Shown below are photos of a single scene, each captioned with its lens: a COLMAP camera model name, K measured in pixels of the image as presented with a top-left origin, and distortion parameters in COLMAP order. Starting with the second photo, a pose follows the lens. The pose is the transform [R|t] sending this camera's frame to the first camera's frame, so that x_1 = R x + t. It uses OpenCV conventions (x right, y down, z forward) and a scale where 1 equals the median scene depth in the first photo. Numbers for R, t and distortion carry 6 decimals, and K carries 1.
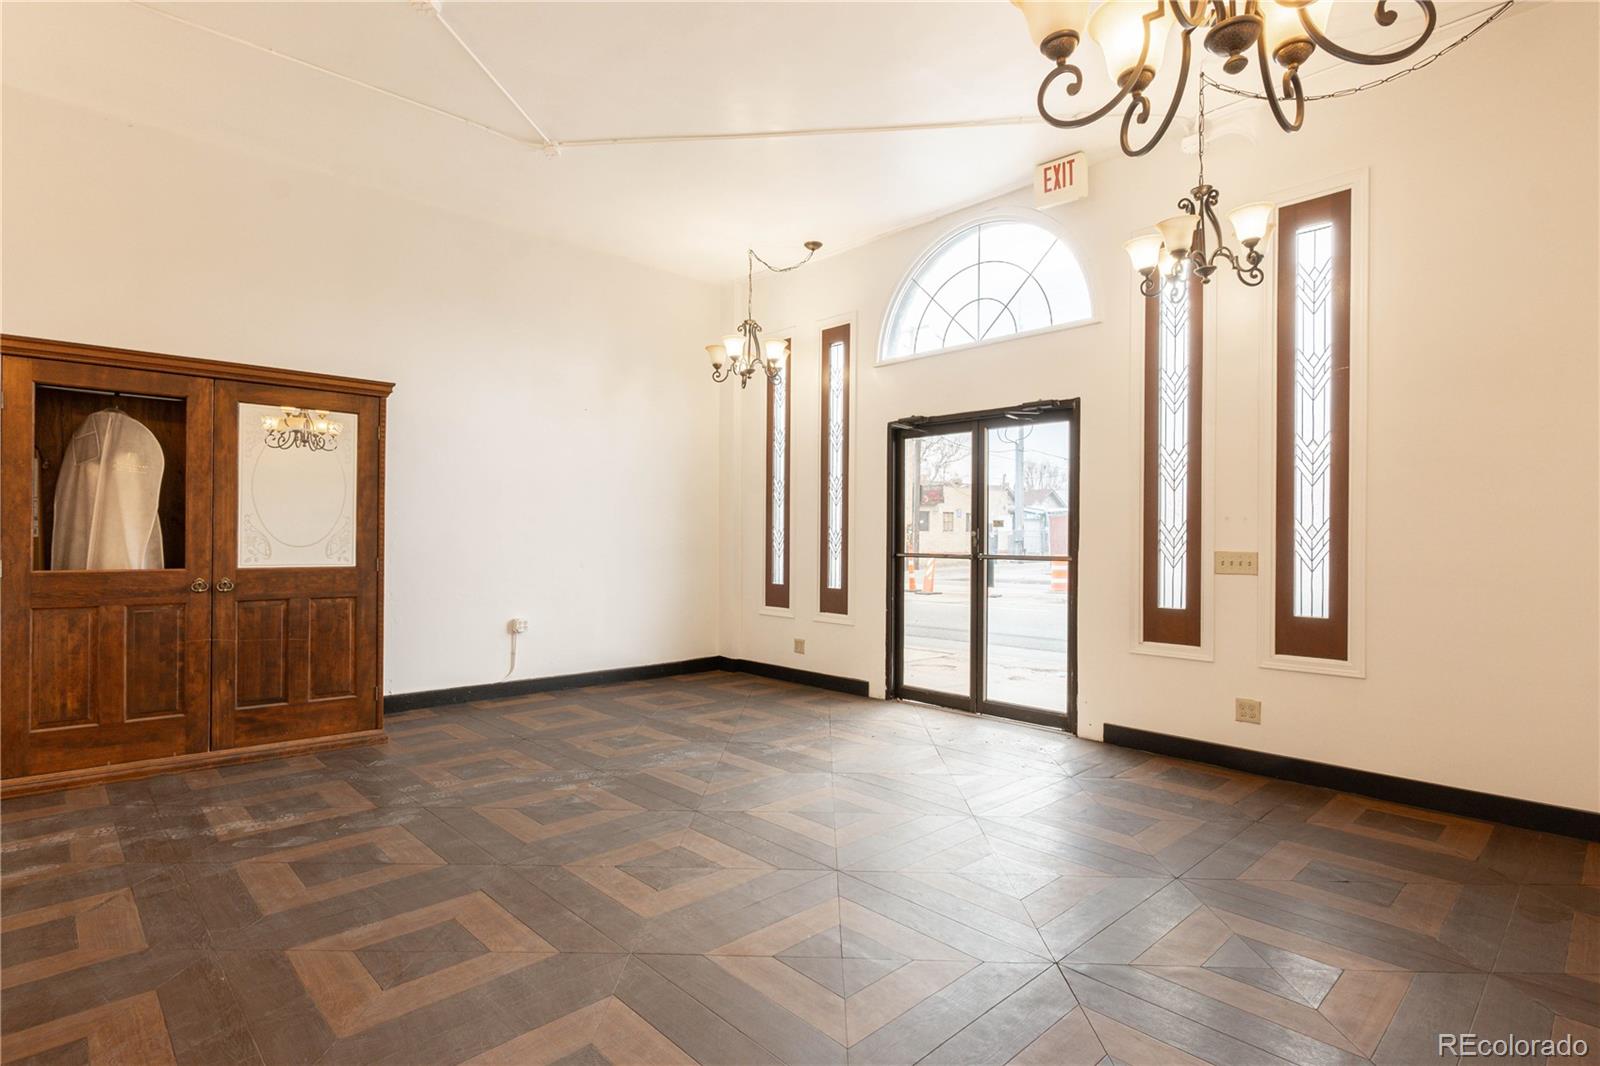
lens RADIAL K [[803.3, 0, 804.0], [0, 803.3, 537.7], [0, 0, 1]] dist [0.001087, 0.000316]
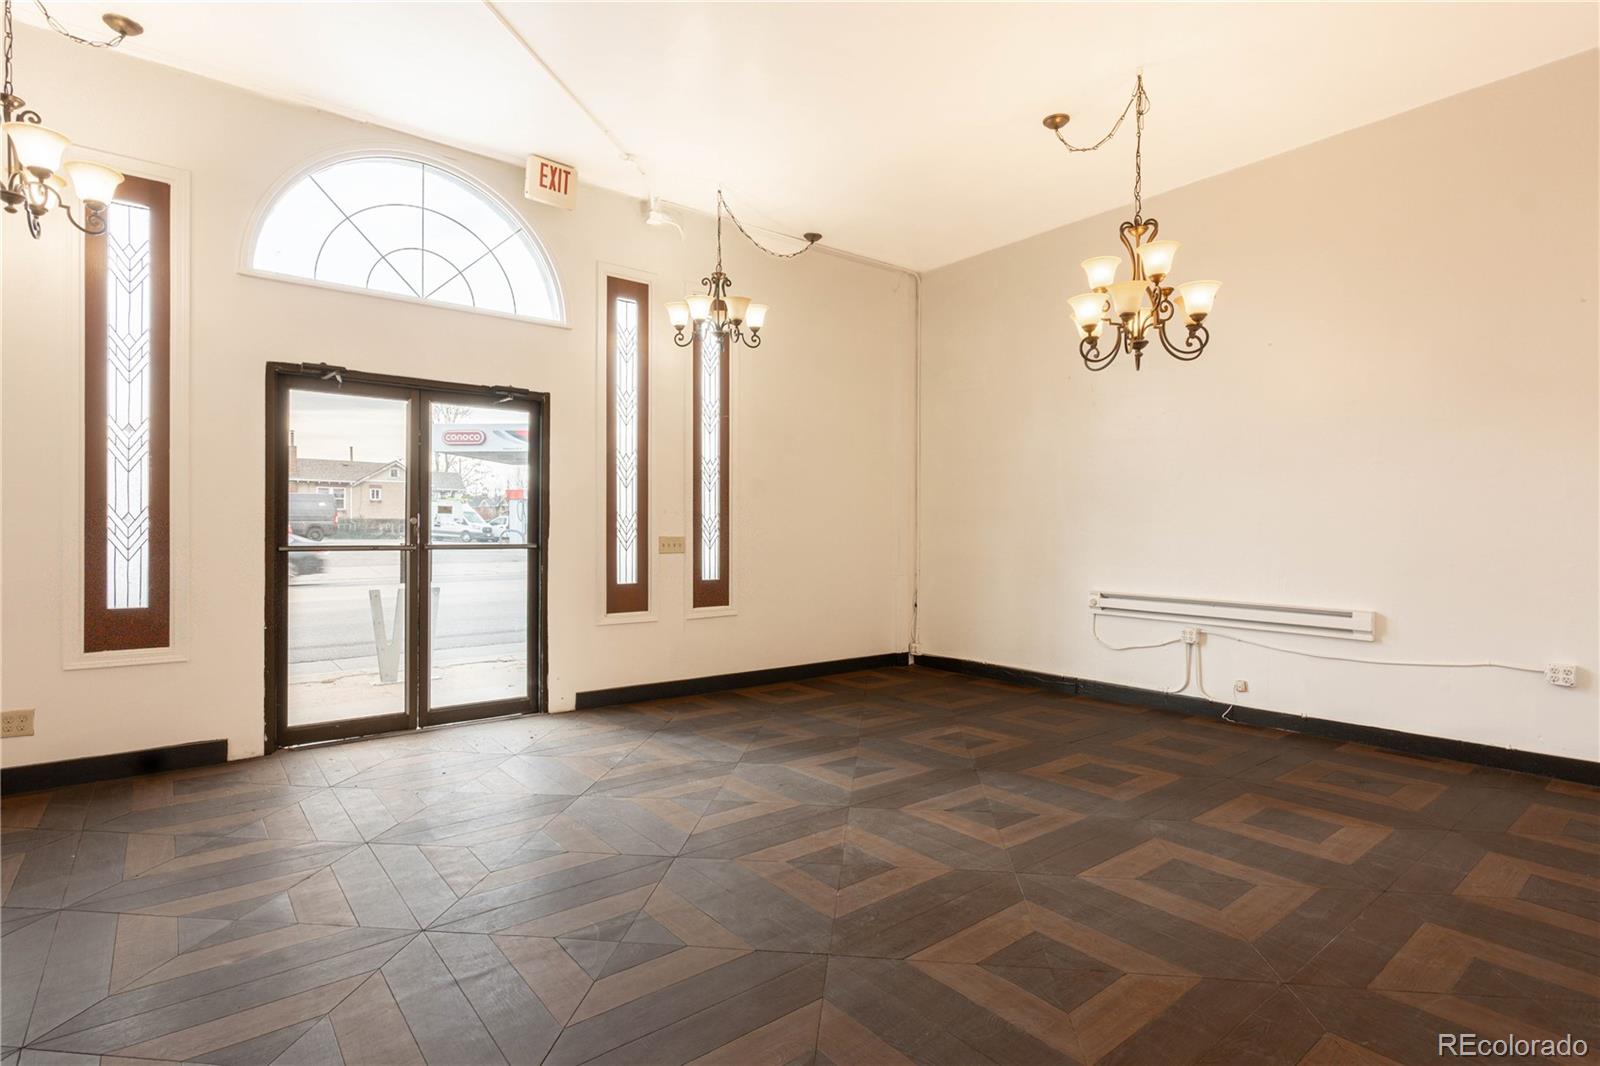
lens RADIAL K [[805.7, 0, 800.0], [0, 805.7, 533.0], [0, 0, 1]] dist [0.002324, 0.002081]
pose [[0.079611, -0.005879, 0.996809, -0.671267], [-0.003211, 0.999976, 0.006154, 0.001925], [-0.996821, -0.003691, 0.079590, 0.571467]]
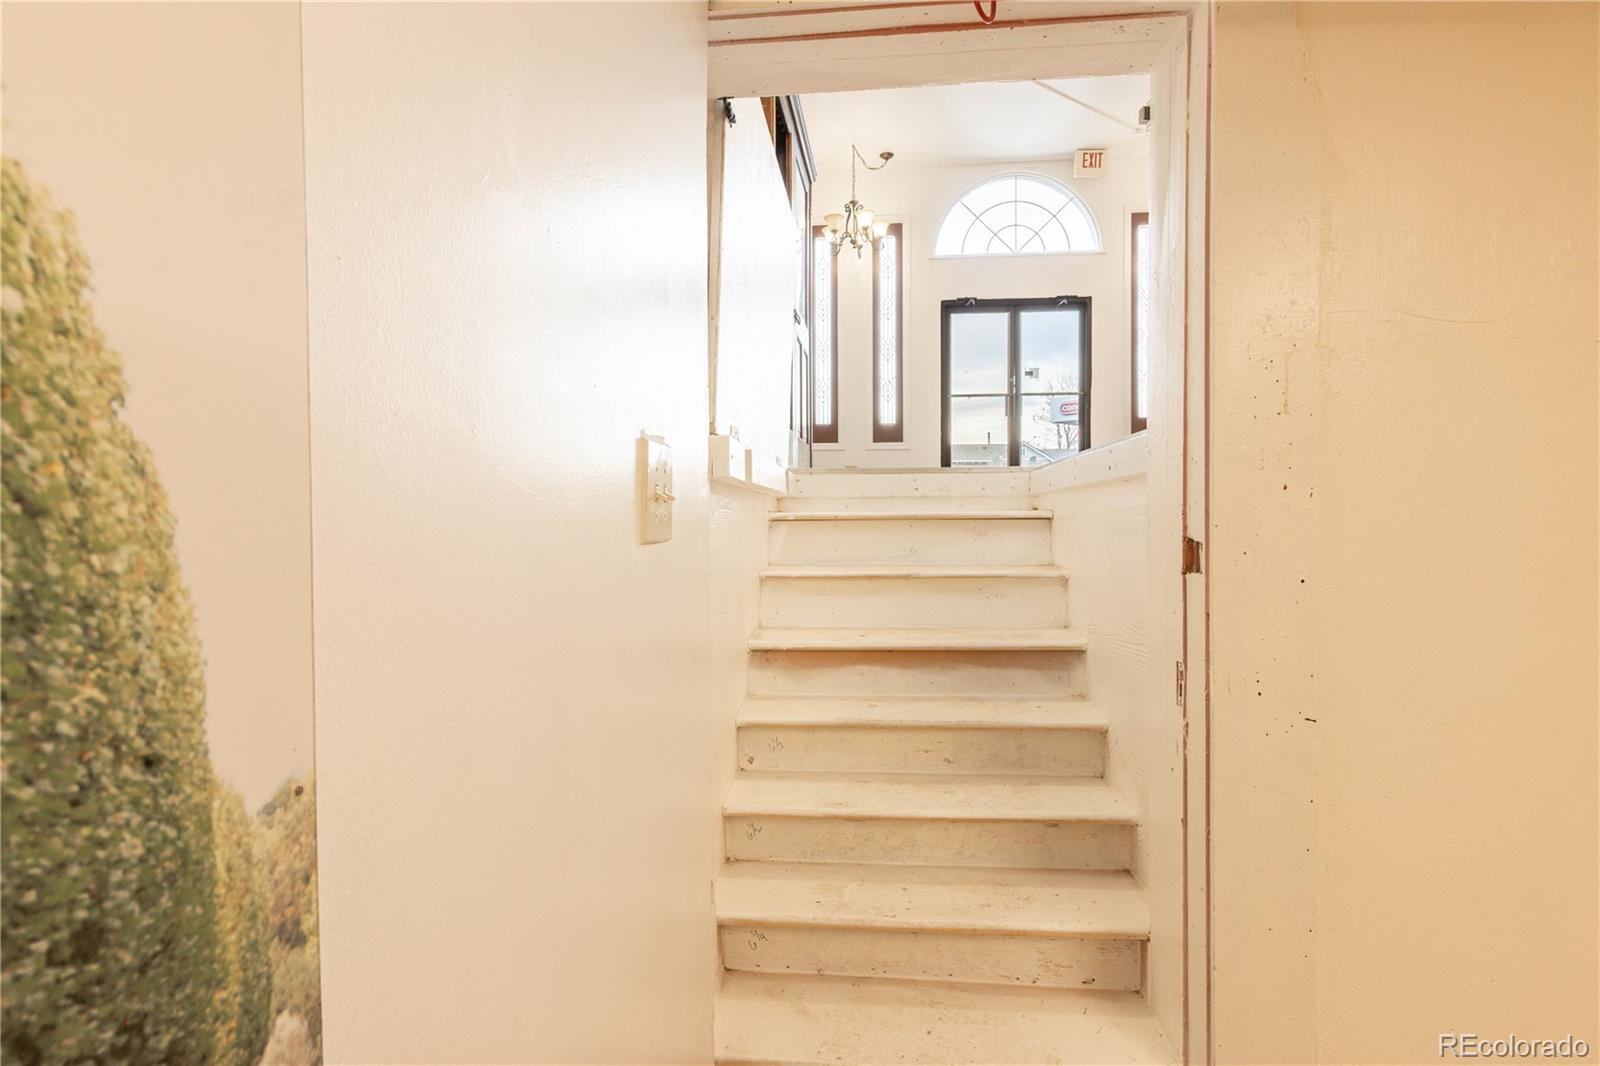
lens RADIAL K [[793.5, 0, 800.1], [0, 793.5, 537.2], [0, 0, 1]] dist [-0.000716, -0.000257]
pose [[0.742895, -0.024806, 0.668948, -1.205170], [0.010163, 0.999616, 0.025781, 0.274346], [-0.669331, -0.012354, 0.742862, 0.162171]]
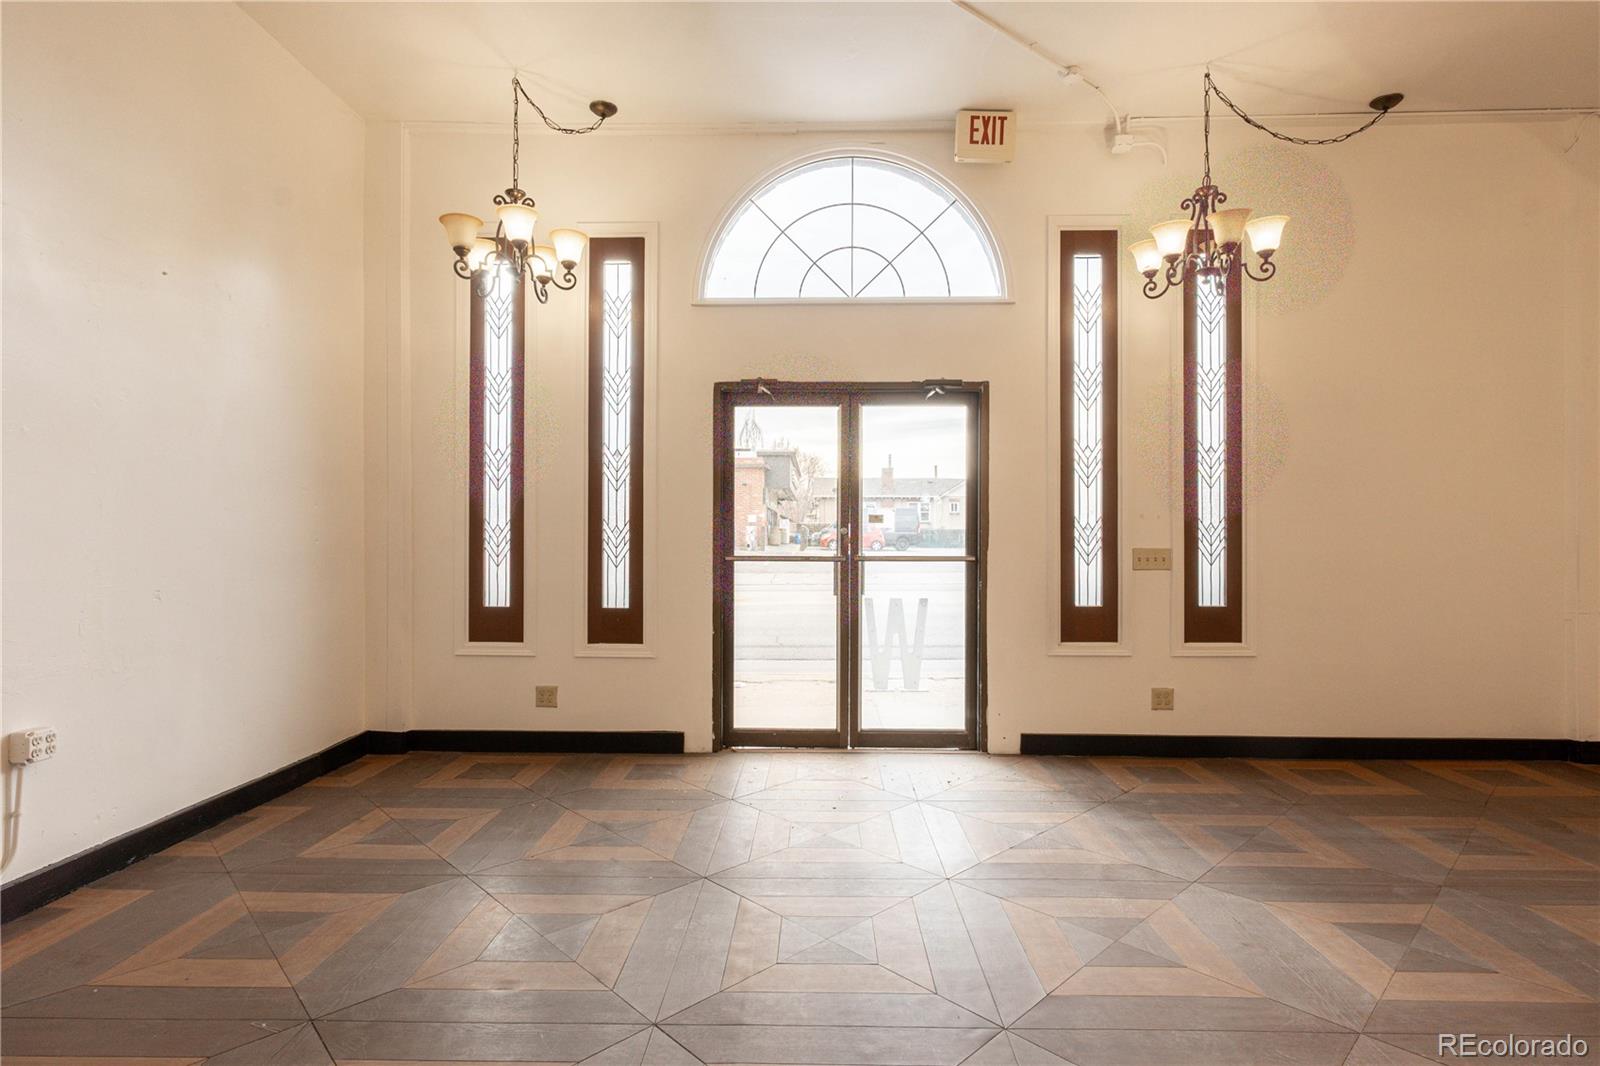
lens RADIAL K [[793.5, 0, 800.1], [0, 793.5, 537.2], [0, 0, 1]] dist [-0.000716, -0.000257]
pose [[0.704430, -0.001588, 0.709772, -0.435593], [0.001825, 0.999998, 0.000426, 0.001595], [-0.709772, 0.000995, 0.704431, 0.504222]]
